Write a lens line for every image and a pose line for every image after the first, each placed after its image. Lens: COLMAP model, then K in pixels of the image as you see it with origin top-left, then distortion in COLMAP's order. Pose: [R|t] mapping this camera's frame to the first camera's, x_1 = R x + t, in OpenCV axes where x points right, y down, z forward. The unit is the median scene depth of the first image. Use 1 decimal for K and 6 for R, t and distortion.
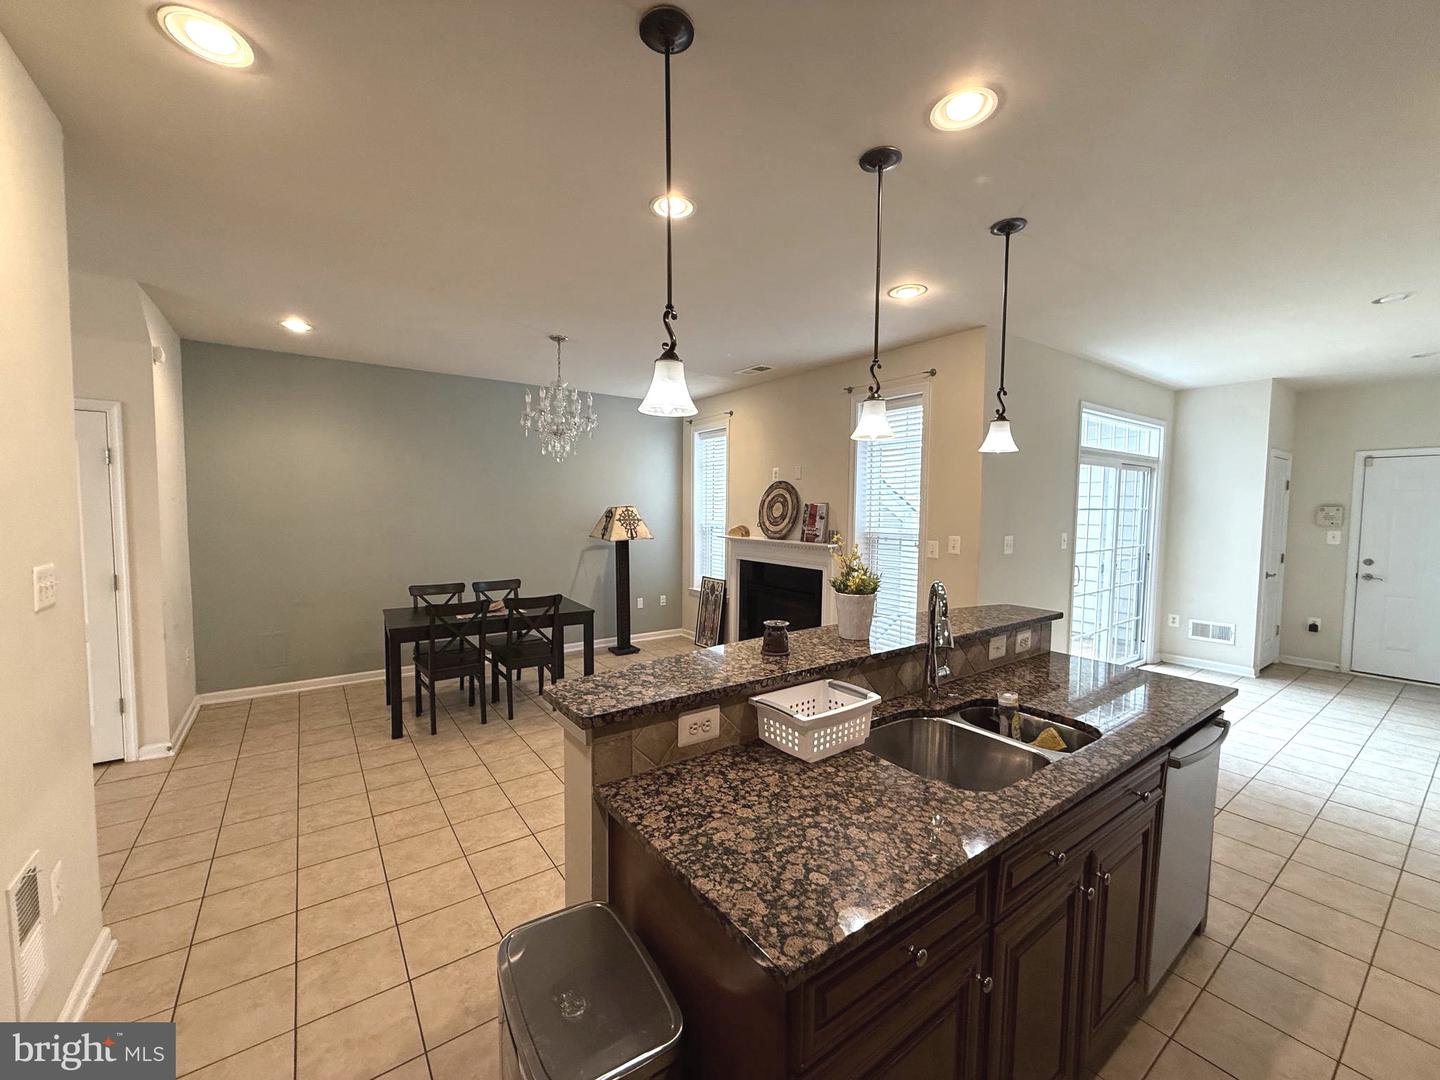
lens RADIAL K [[573.6, 0, 715.2], [0, 573.6, 542.3], [0, 0, 1]] dist [0.000255, -0.000206]
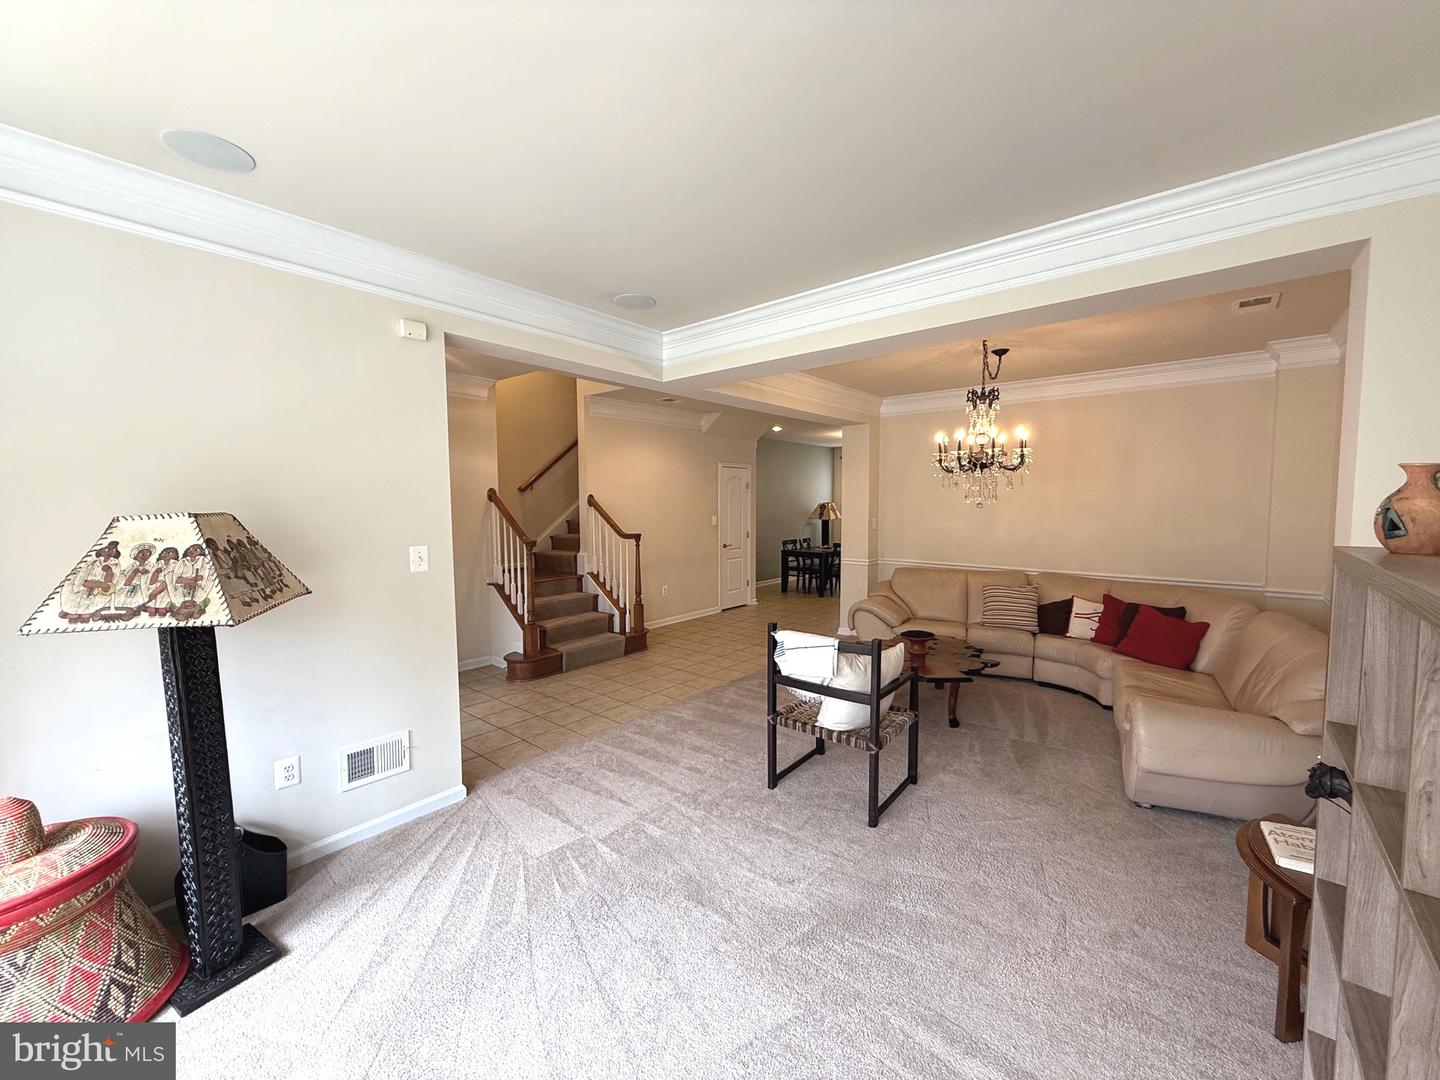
lens RADIAL K [[573.6, 0, 715.1], [0, 573.6, 538.4], [0, 0, 1]] dist [0.000255, -0.000206]
pose [[0.973059, -0.036737, 0.227611, -1.473949], [0.037571, 0.999294, 0.000668, 0.065875], [-0.227475, 0.007901, 0.973752, -1.224724]]
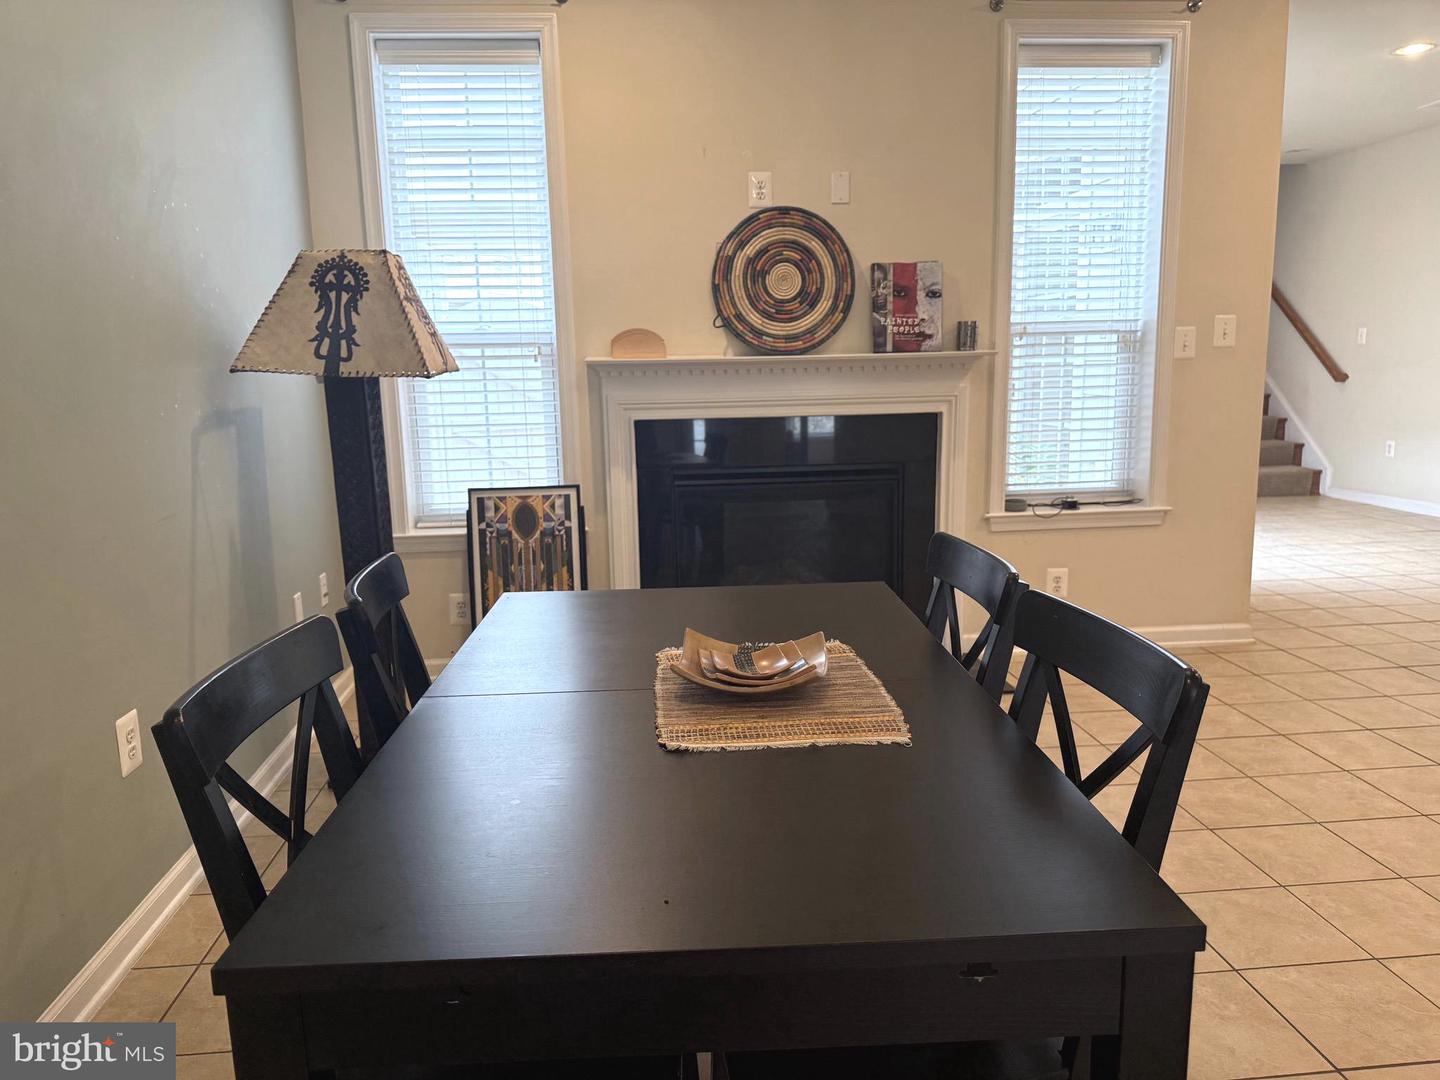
lens RADIAL K [[1015.1, 0, 719.5], [0, 1015.1, 537.7], [0, 0, 1]] dist [0.051943, -0.059509]
pose [[0.507026, -0.166203, 0.845755, -0.755444], [0.080530, 0.986075, 0.145500, 0.019270], [-0.858161, -0.005664, 0.513350, 0.908257]]
